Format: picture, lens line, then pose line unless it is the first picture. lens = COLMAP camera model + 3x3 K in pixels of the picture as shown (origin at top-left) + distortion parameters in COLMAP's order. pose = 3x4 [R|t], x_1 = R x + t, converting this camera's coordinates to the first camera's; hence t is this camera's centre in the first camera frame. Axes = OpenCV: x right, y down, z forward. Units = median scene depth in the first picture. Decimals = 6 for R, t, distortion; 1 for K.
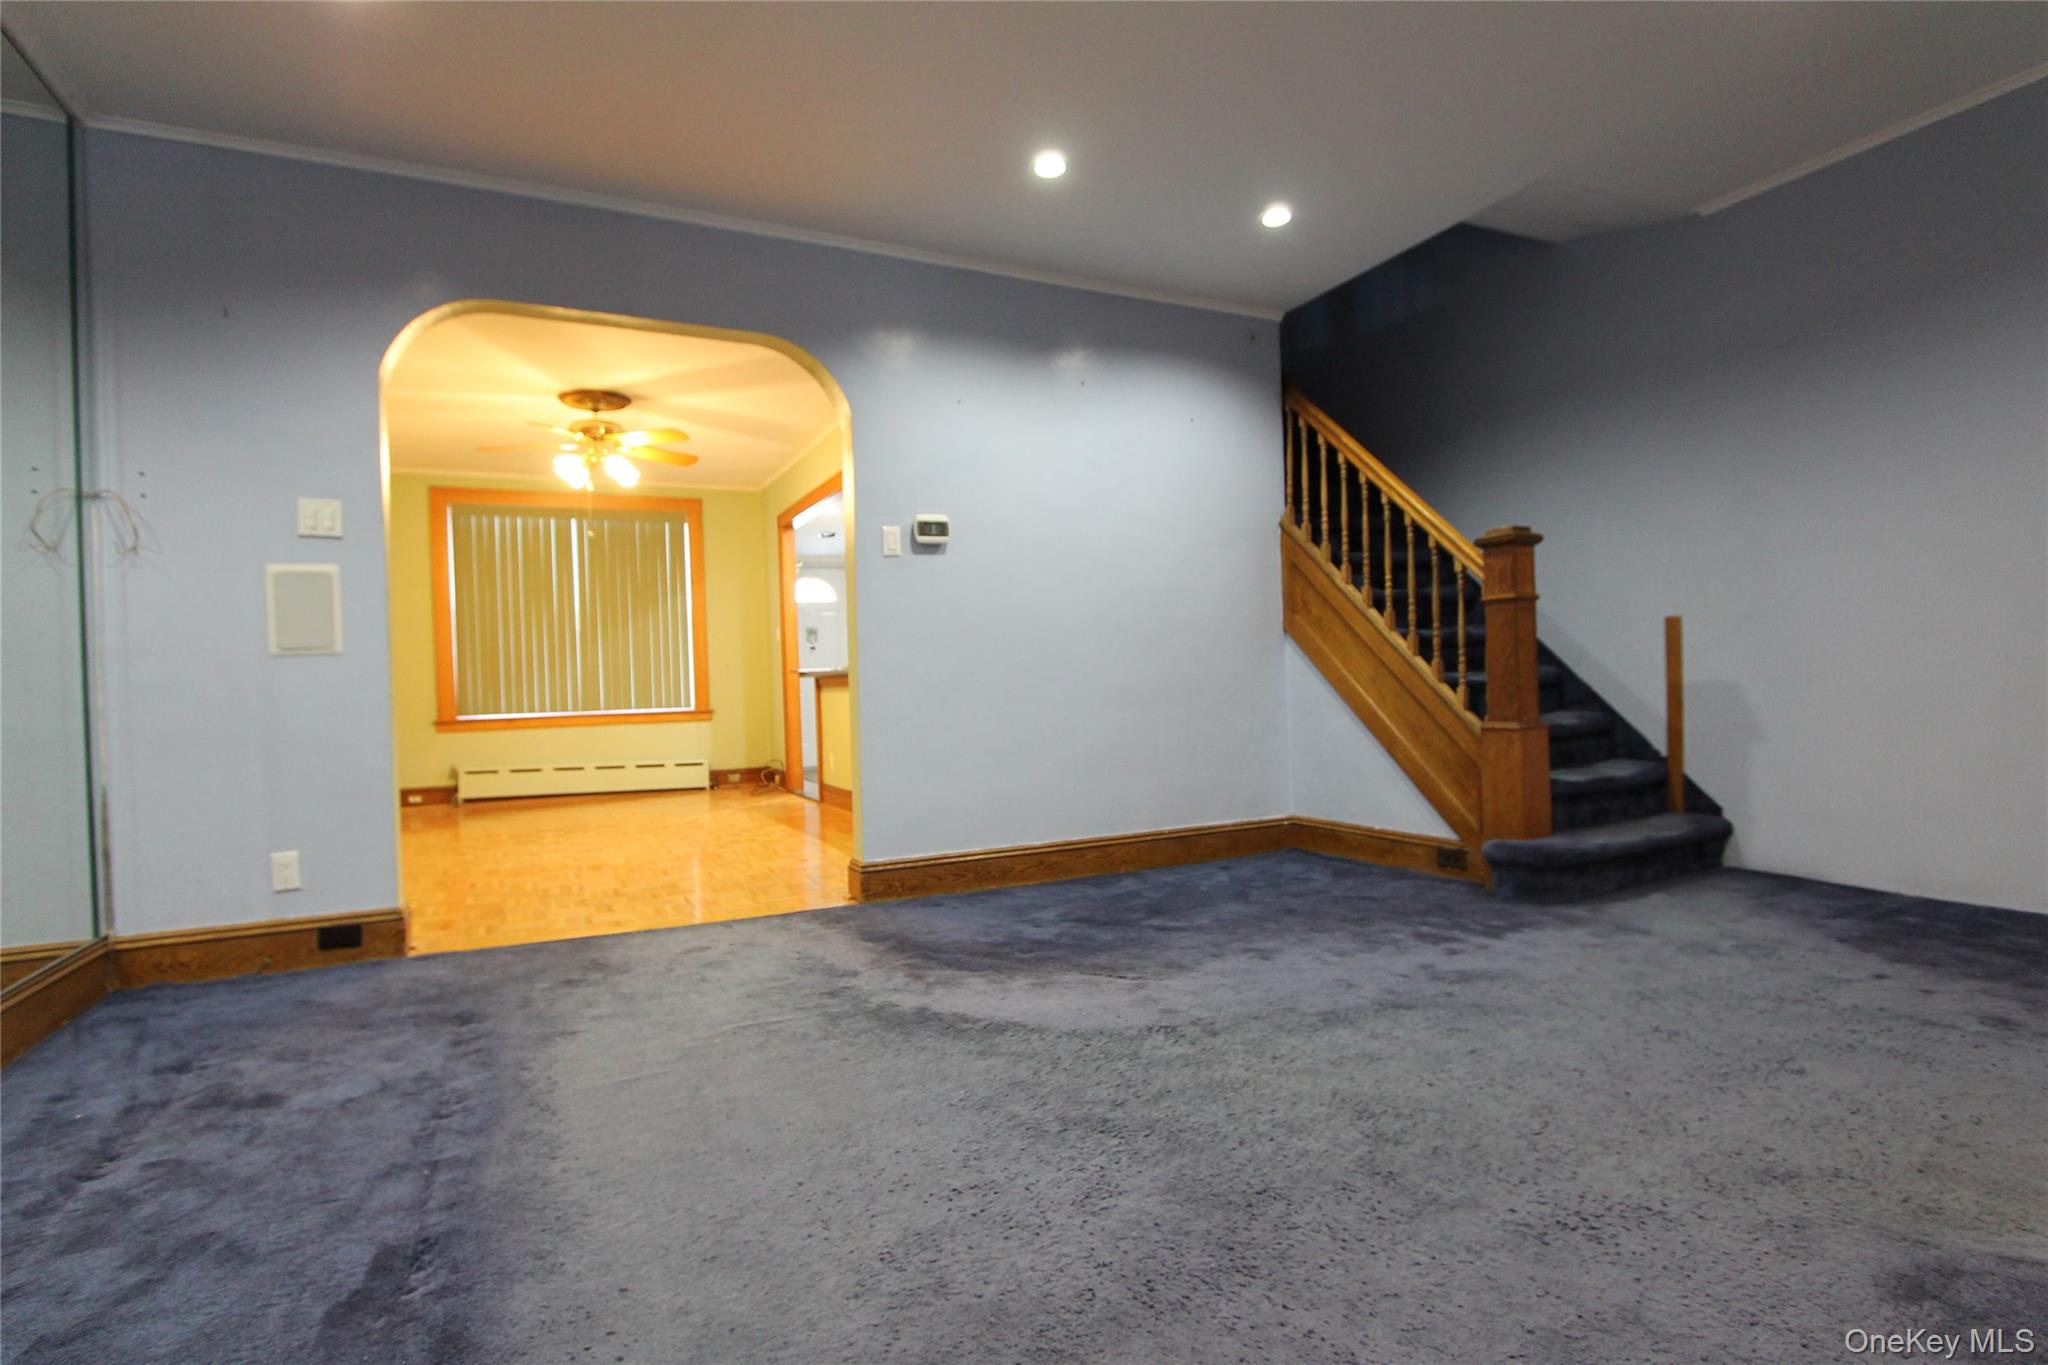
lens RADIAL K [[1015.9, 0, 1024.8], [0, 1015.9, 686.1], [0, 0, 1]] dist [-0.001569, -0.000126]
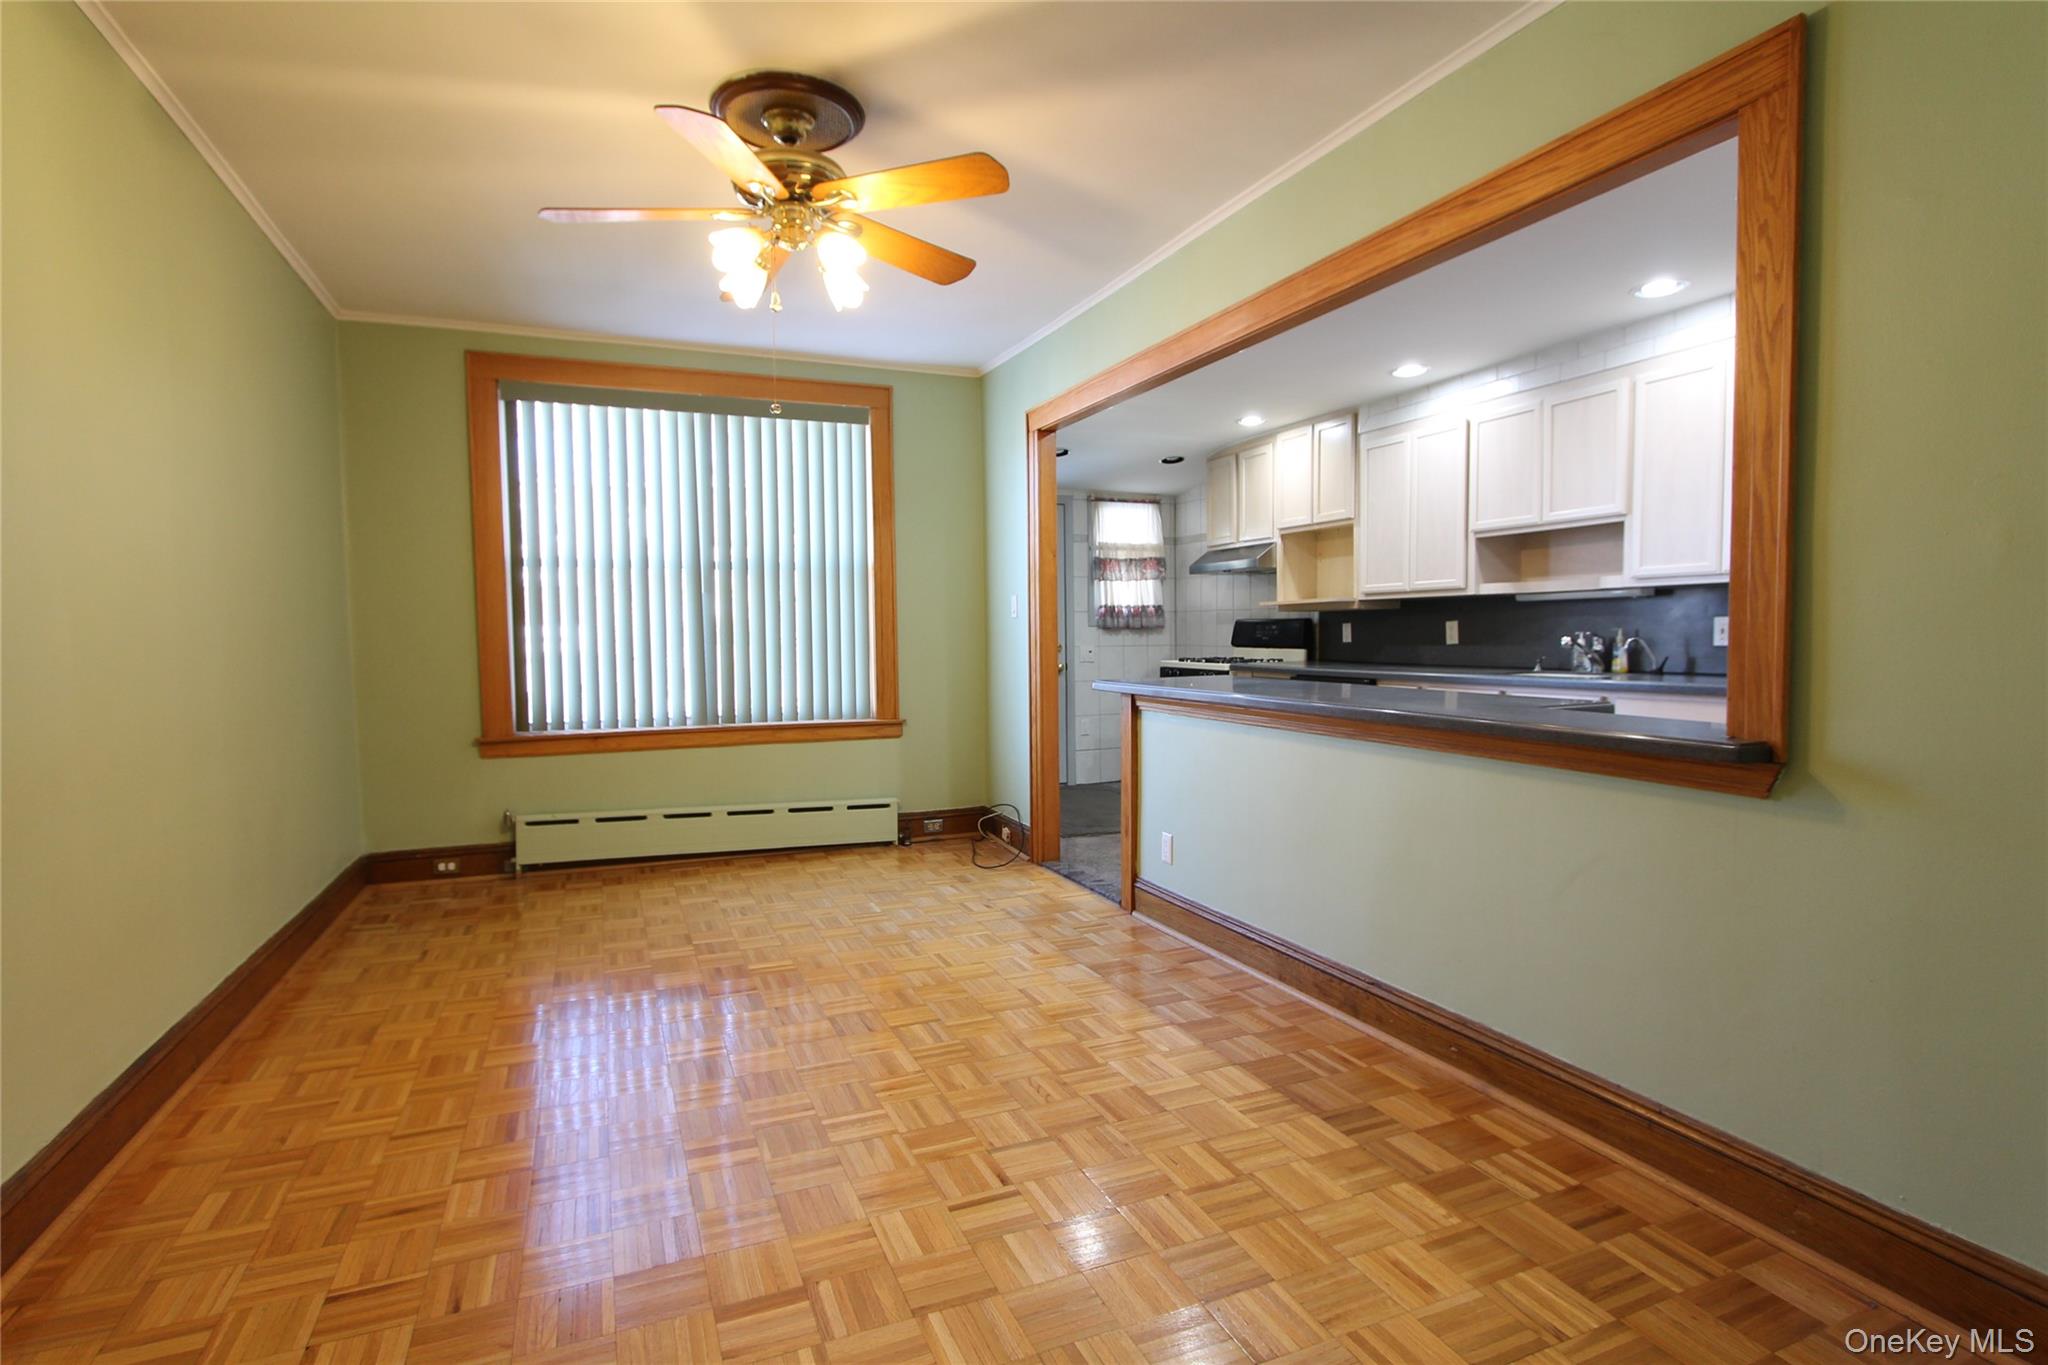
lens RADIAL K [[1015.9, 0, 1021.9], [0, 1015.9, 680.3], [0, 0, 1]] dist [-0.001569, -0.000126]
pose [[0.998238, 0.020659, -0.055631, -0.204327], [-0.018552, 0.999100, 0.038140, -0.028407], [0.056369, -0.037040, 0.997723, 0.379808]]
